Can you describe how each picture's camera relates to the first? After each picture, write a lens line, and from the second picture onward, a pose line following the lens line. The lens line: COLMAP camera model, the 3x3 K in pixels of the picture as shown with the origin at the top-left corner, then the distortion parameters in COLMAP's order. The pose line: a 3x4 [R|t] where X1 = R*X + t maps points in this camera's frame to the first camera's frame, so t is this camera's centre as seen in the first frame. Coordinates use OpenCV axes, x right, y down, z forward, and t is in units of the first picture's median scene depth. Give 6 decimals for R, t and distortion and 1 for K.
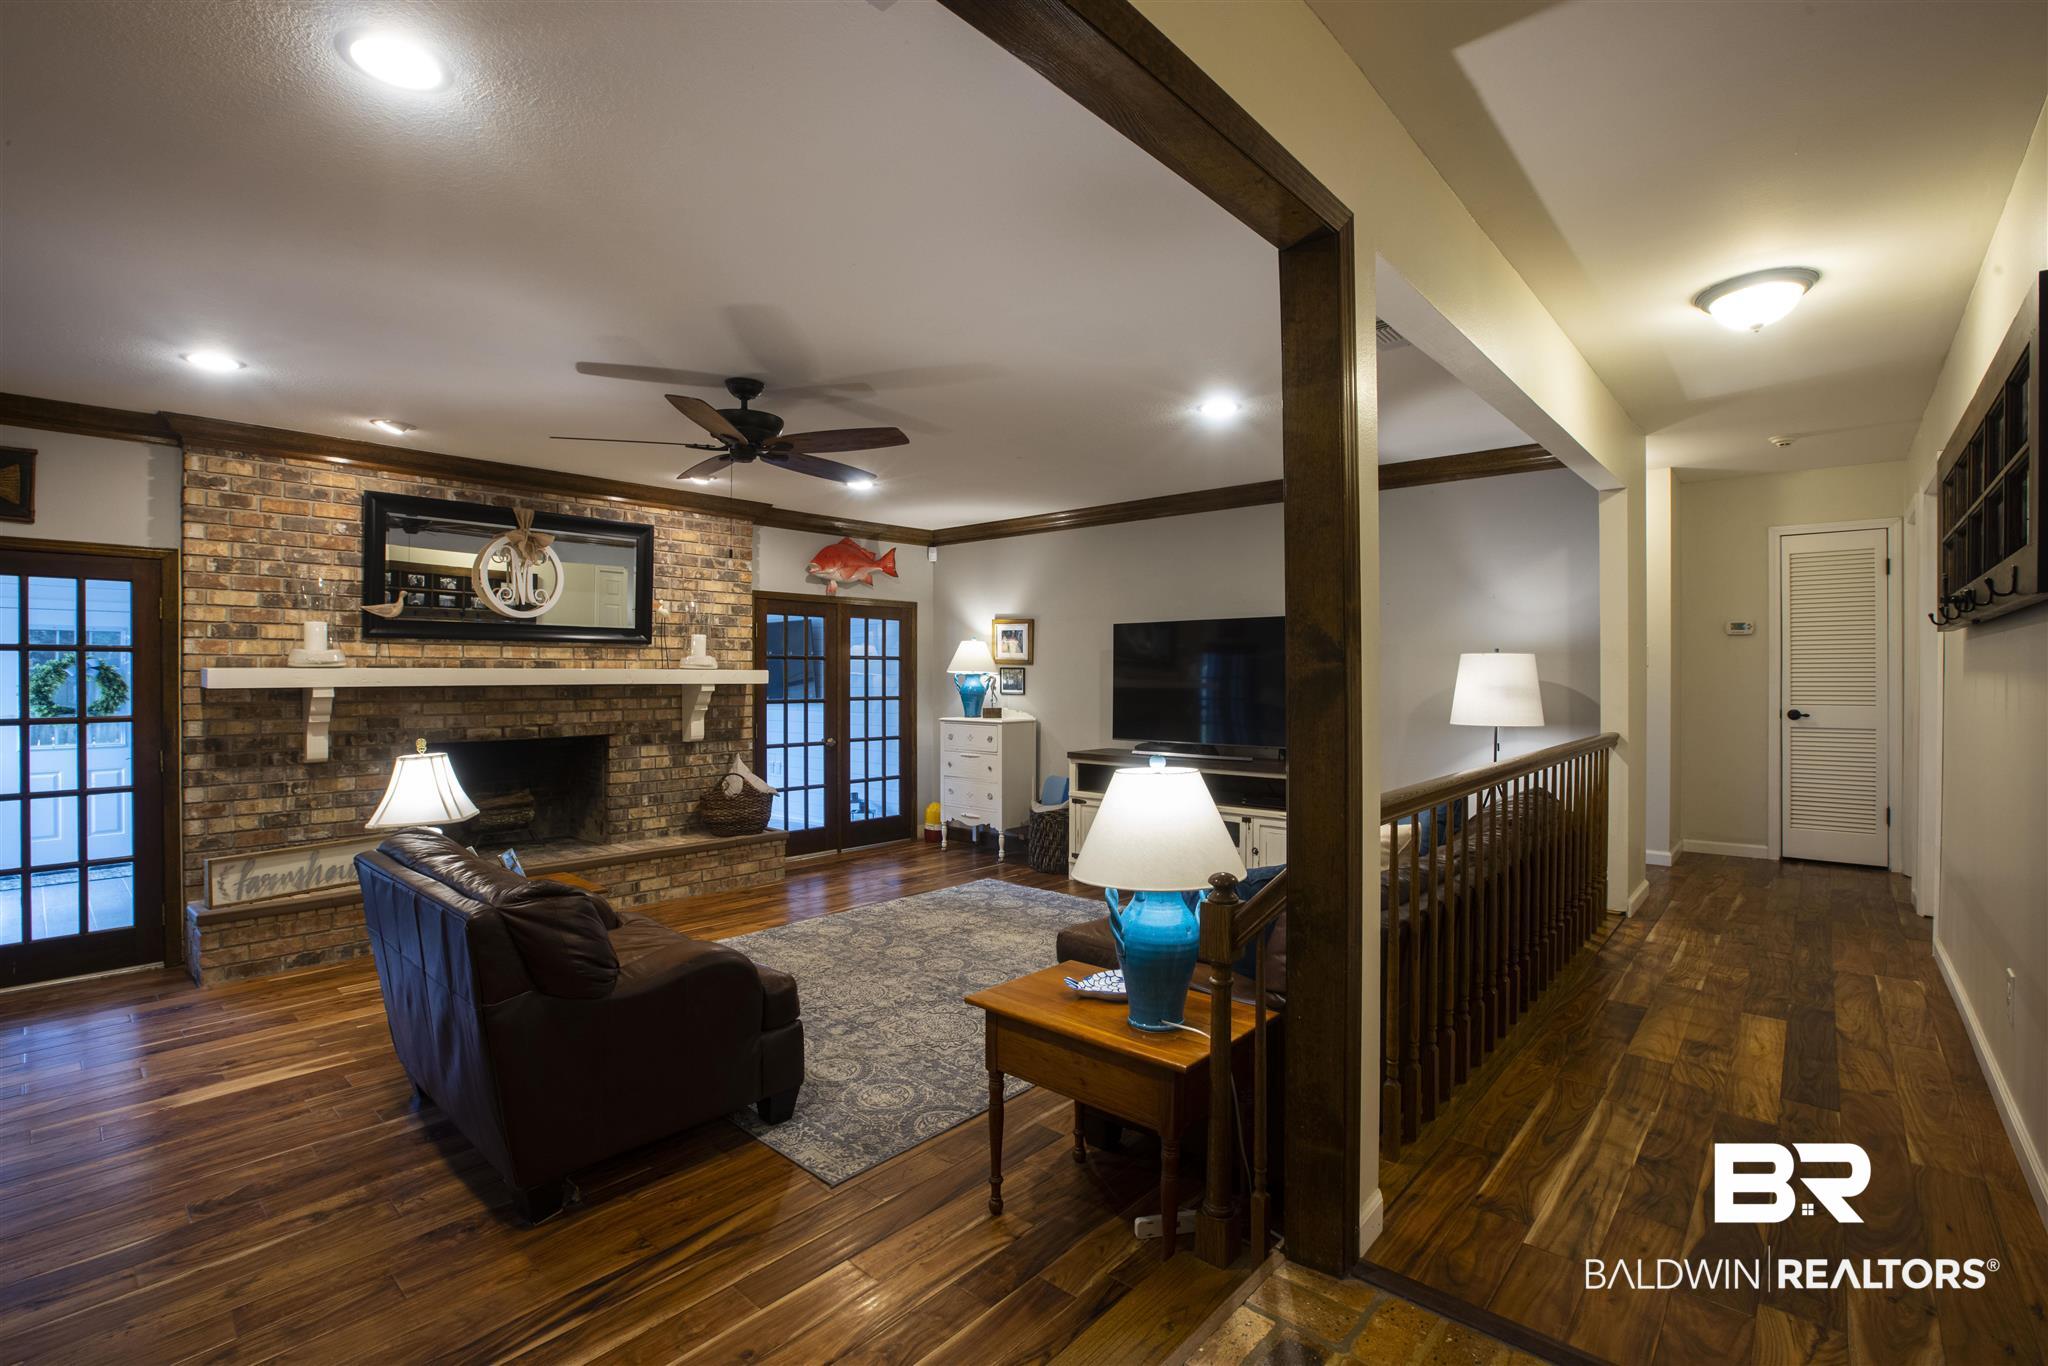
lens RADIAL K [[925.8, 0, 992.9], [0, 925.8, 674.6], [0, 0, 1]] dist [-0.016426, 0.007358]
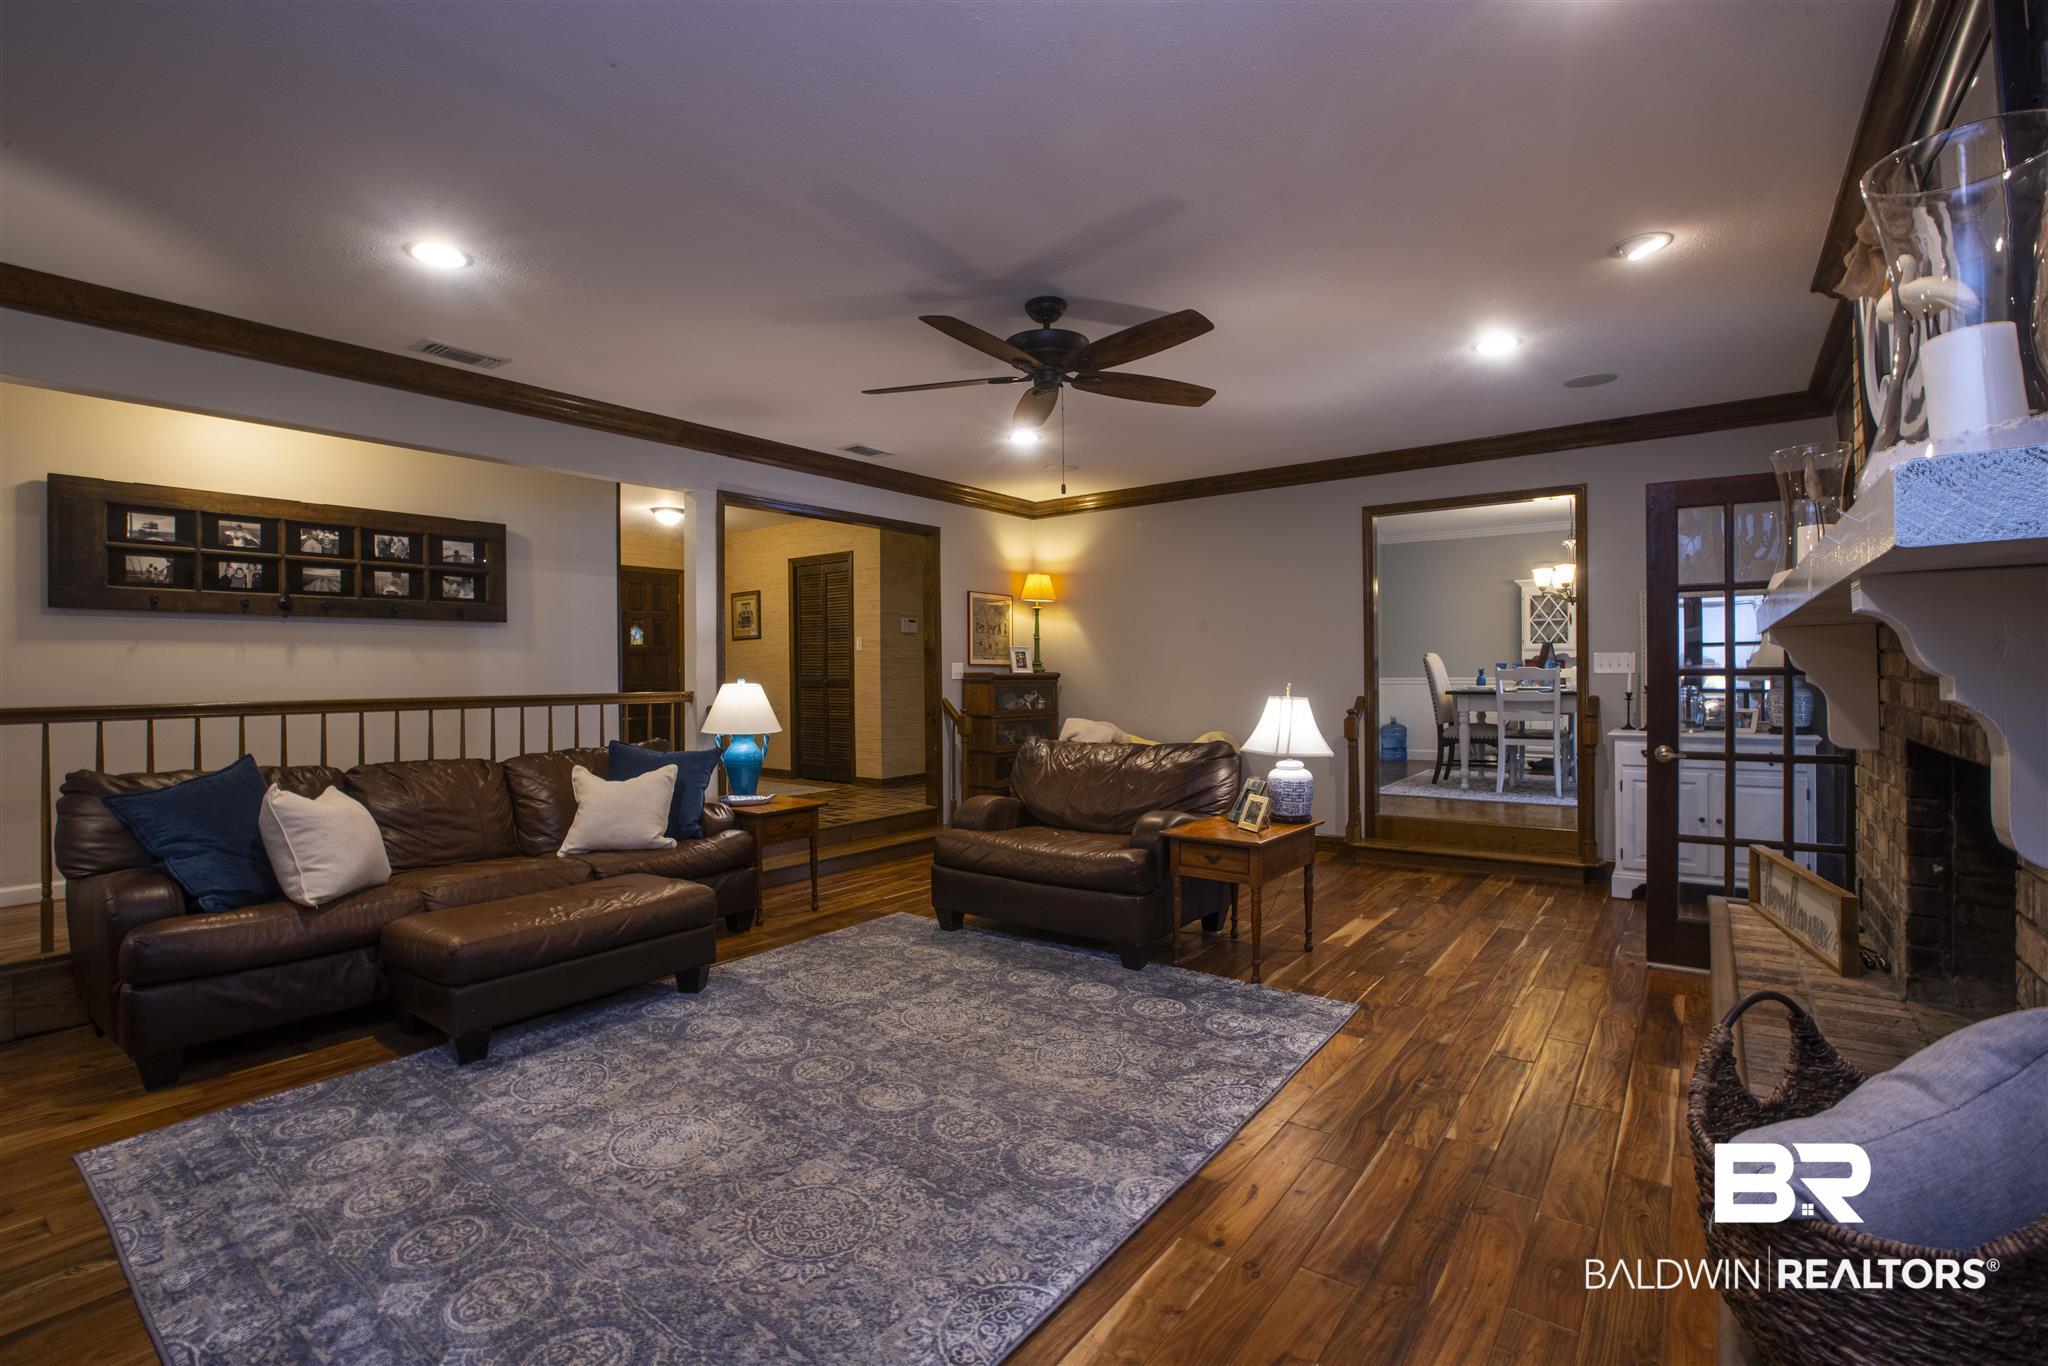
lens RADIAL K [[940.4, 0, 1010.3], [0, 940.4, 671.8], [0, 0, 1]] dist [-0.044950, 0.000071]
pose [[-0.995007, 0.009139, -0.099386, -0.105838], [0.009593, 0.999946, -0.004092, 0.037879], [0.099343, -0.005025, -0.995041, 1.464274]]
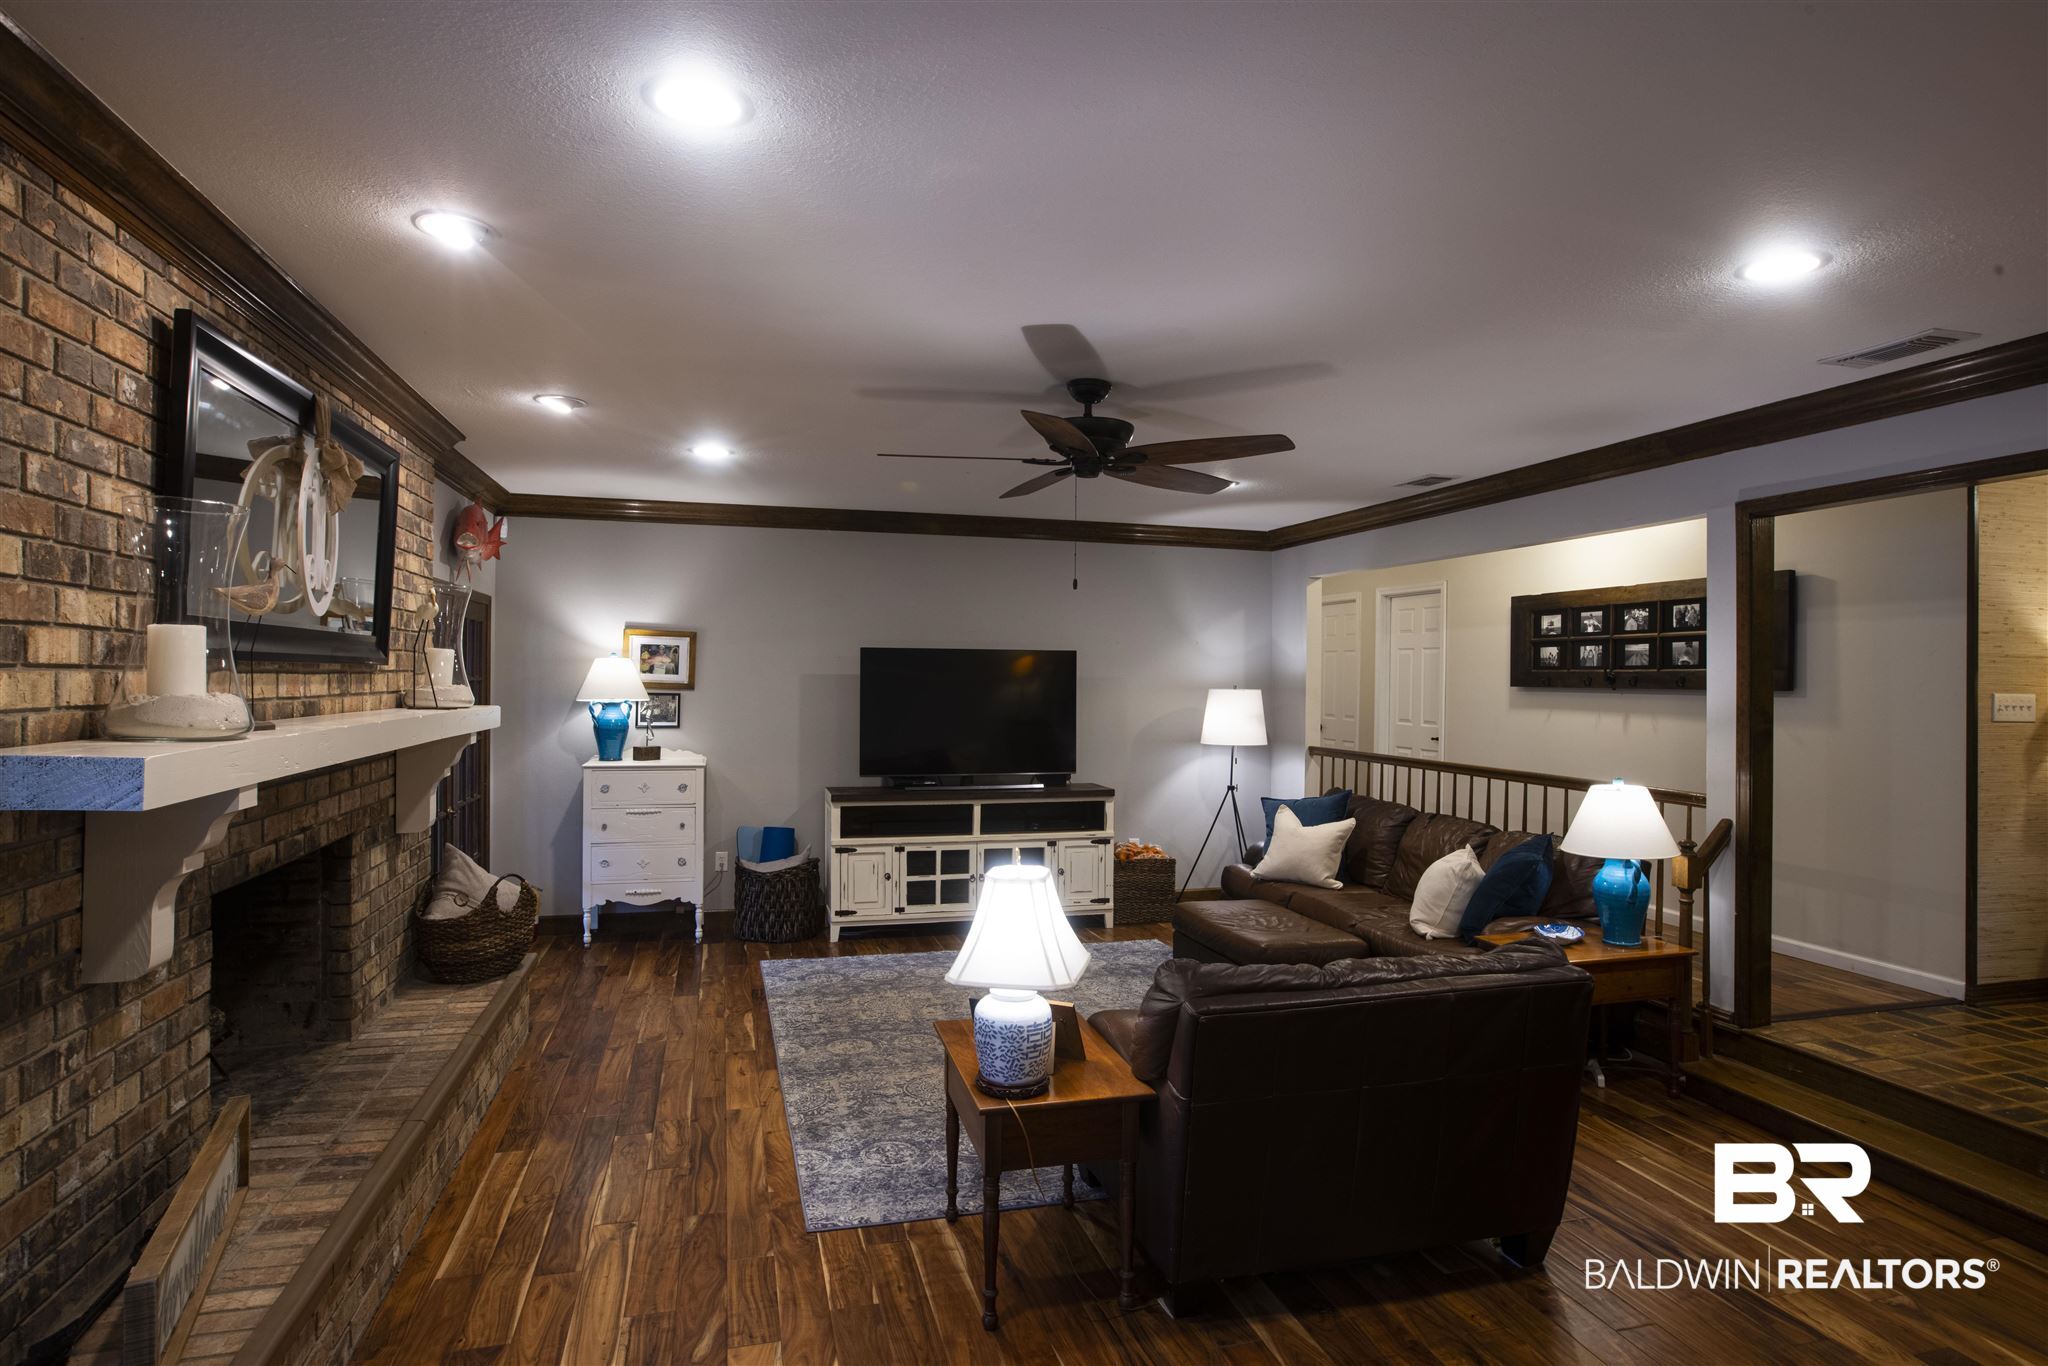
lens RADIAL K [[1087.1, 0, 1021.4], [0, 1087.1, 672.1], [0, 0, 1]] dist [-0.058158, 0.042605]
pose [[0.523730, 0.009692, 0.851829, -0.876532], [-0.010676, 0.999931, -0.004813, -0.035725], [-0.851817, -0.006573, 0.523798, 0.405878]]
